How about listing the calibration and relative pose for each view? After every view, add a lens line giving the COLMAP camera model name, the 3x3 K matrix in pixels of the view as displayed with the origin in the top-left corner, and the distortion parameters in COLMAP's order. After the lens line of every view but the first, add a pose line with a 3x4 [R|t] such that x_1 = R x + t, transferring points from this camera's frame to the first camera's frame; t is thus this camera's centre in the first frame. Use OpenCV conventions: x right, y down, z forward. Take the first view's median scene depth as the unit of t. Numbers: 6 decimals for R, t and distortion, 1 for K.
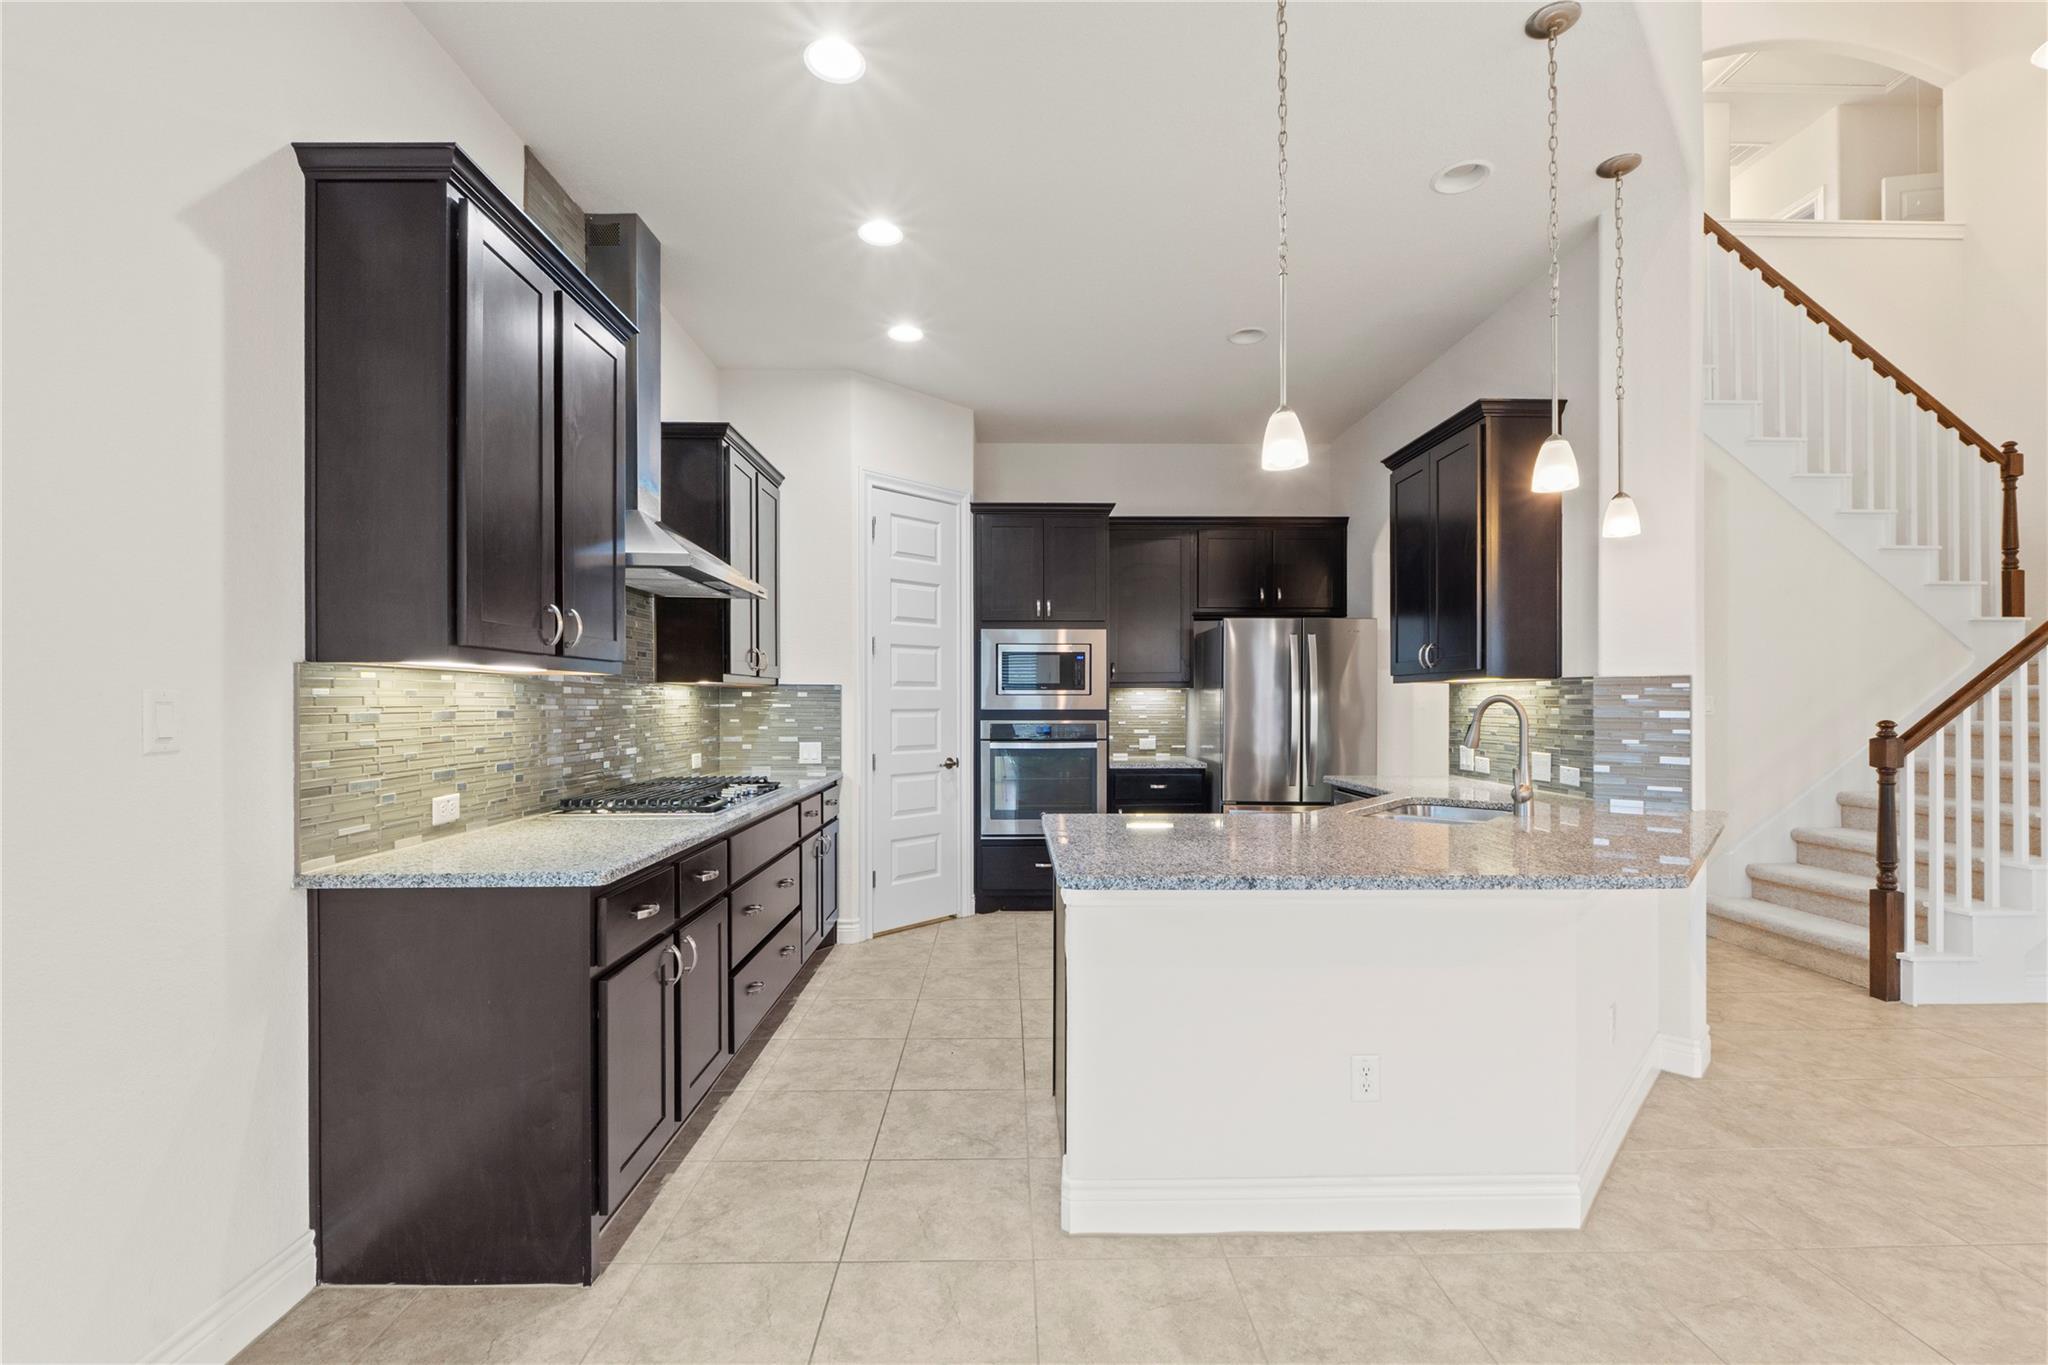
lens RADIAL K [[873.0, 0, 1021.6], [0, 873.0, 698.4], [0, 0, 1]] dist [-0.005834, 0.000553]
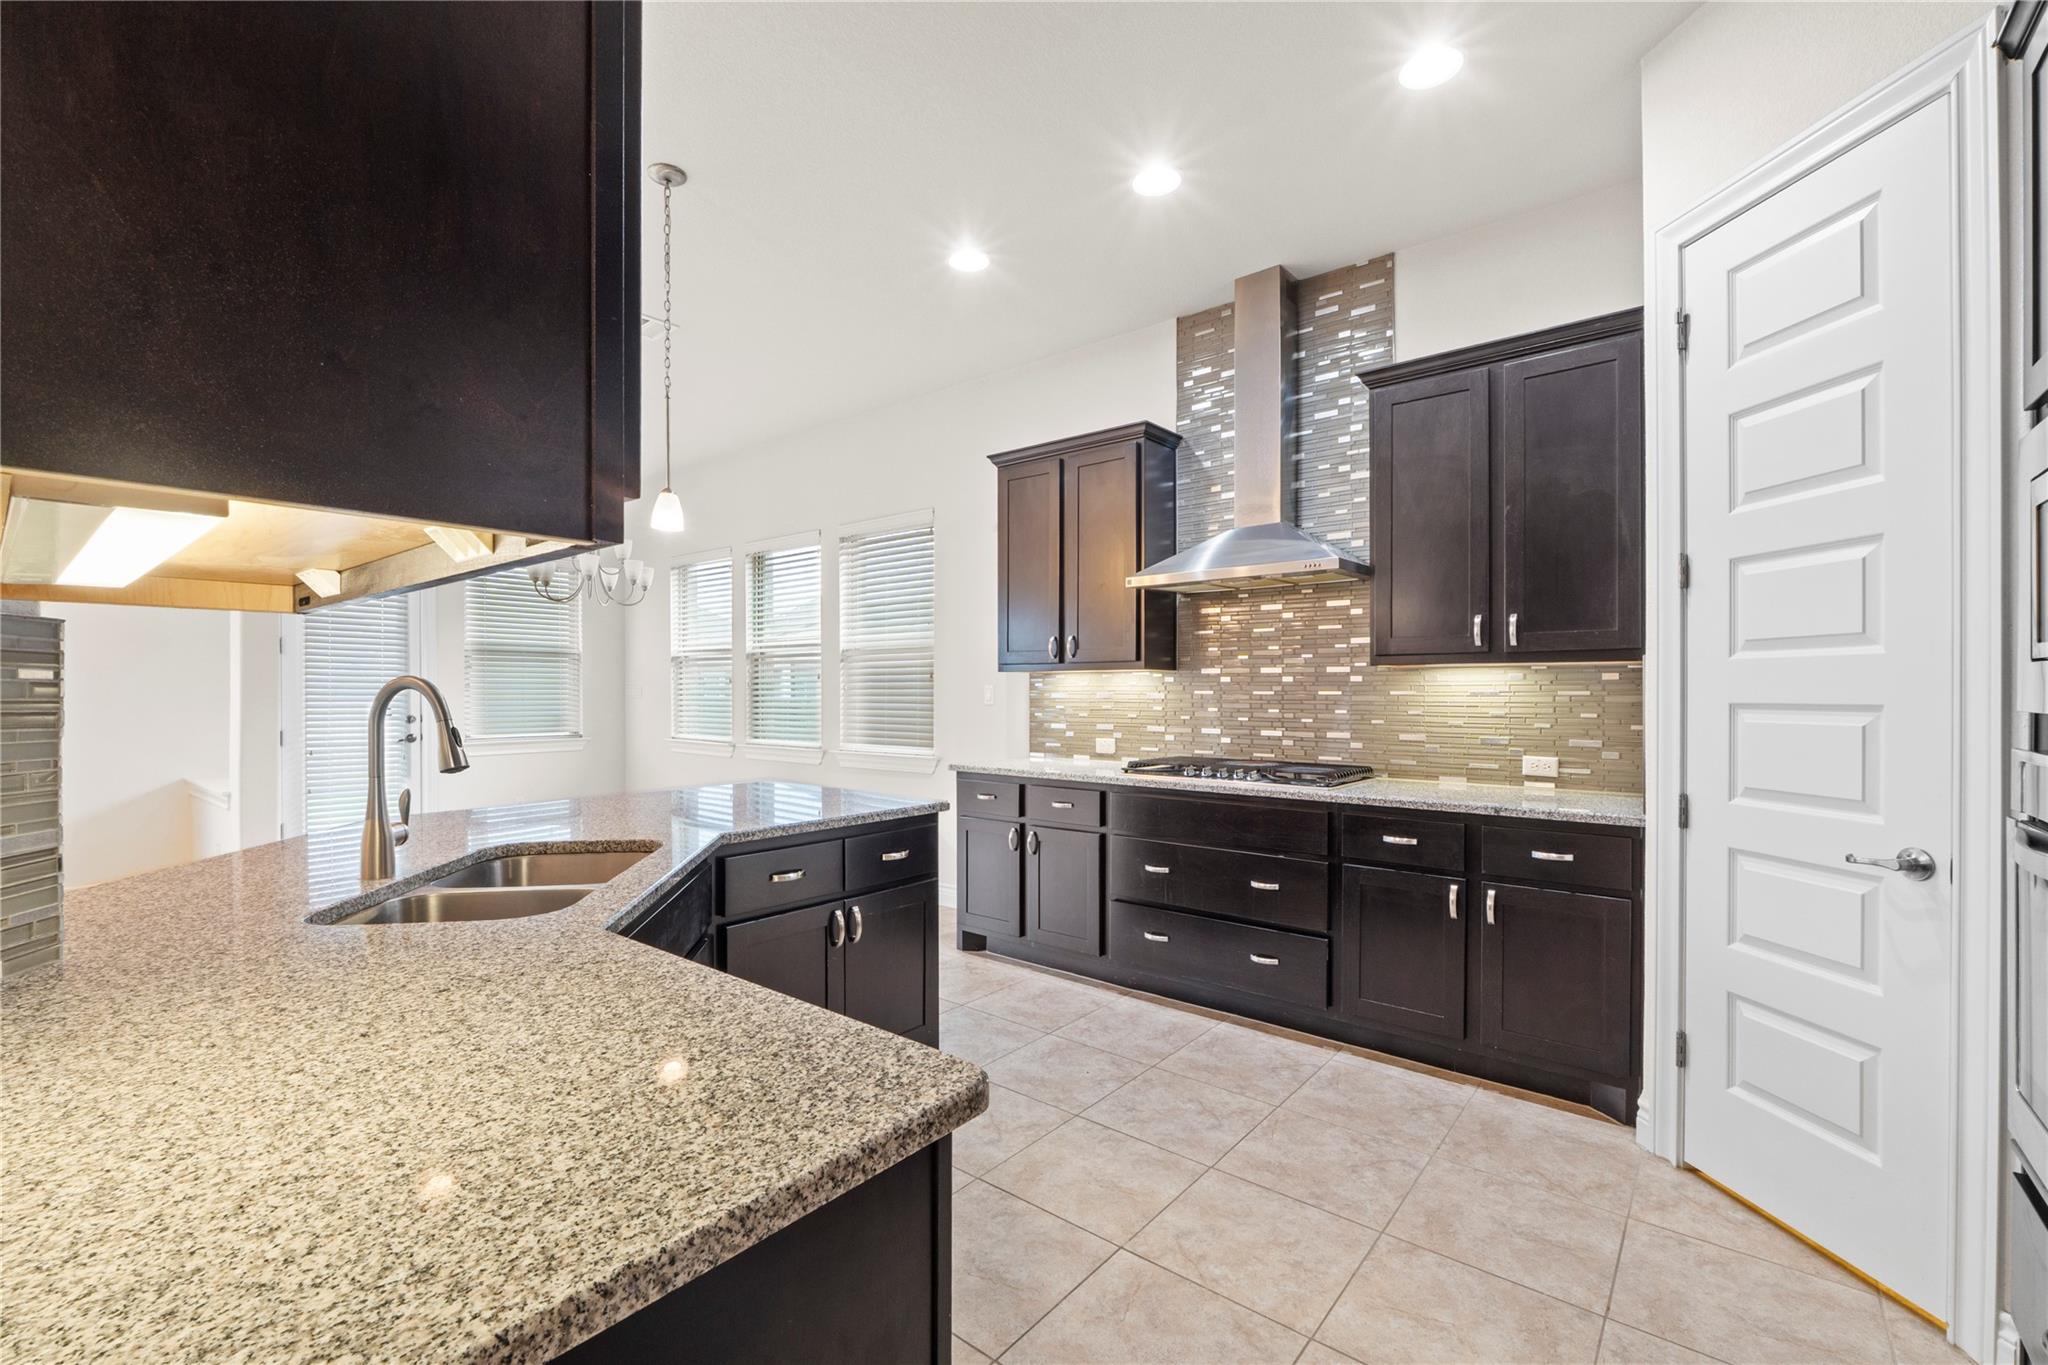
lens RADIAL K [[880.4, 0, 1010.6], [0, 880.4, 689.2], [0, 0, 1]] dist [-0.008234, 0.000086]
pose [[-0.656881, 0.002356, -0.753990, 0.573539], [0.006105, 0.999979, -0.002193, 0.004976], [0.753969, -0.006044, -0.656882, 1.330232]]
